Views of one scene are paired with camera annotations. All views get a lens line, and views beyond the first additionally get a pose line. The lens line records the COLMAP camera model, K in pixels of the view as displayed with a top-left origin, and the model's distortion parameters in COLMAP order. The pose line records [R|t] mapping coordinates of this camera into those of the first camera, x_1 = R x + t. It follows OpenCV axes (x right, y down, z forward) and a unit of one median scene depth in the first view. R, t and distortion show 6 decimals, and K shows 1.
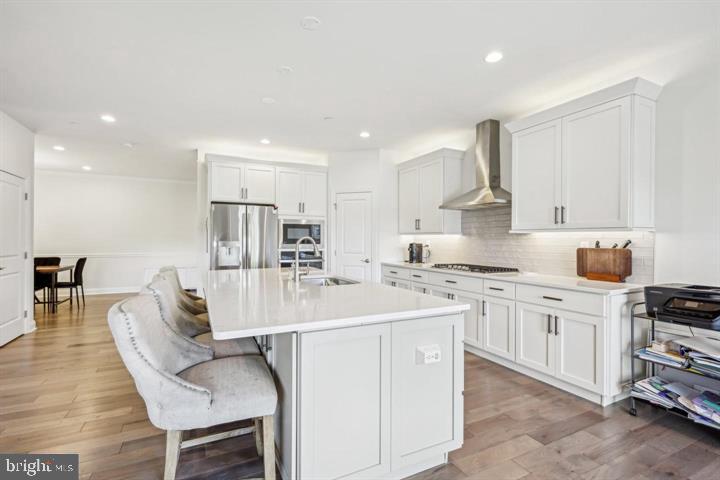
lens RADIAL K [[333.6, 0, 346.2], [0, 333.6, 240.5], [0, 0, 1]] dist [0.005371, -0.000267]
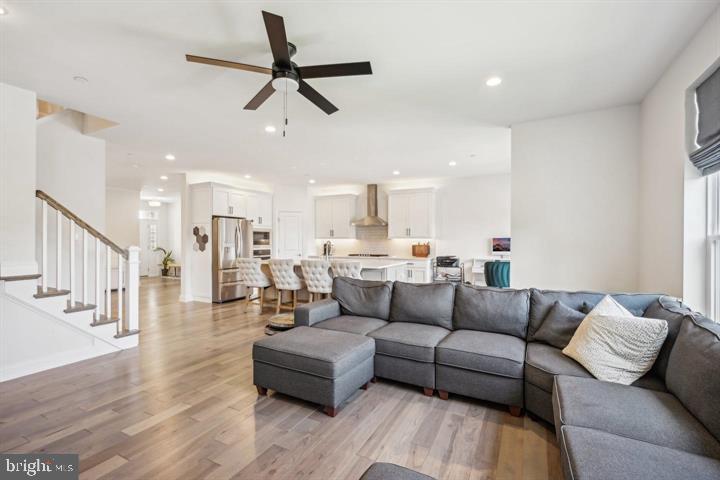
lens RADIAL K [[333.6, 0, 359.8], [0, 333.6, 241.3], [0, 0, 1]] dist [0.005371, -0.000267]
pose [[0.787695, -0.005696, 0.616038, -0.933395], [0.002776, 0.999980, 0.005697, -0.016825], [-0.616059, -0.002778, 0.787695, -0.593779]]
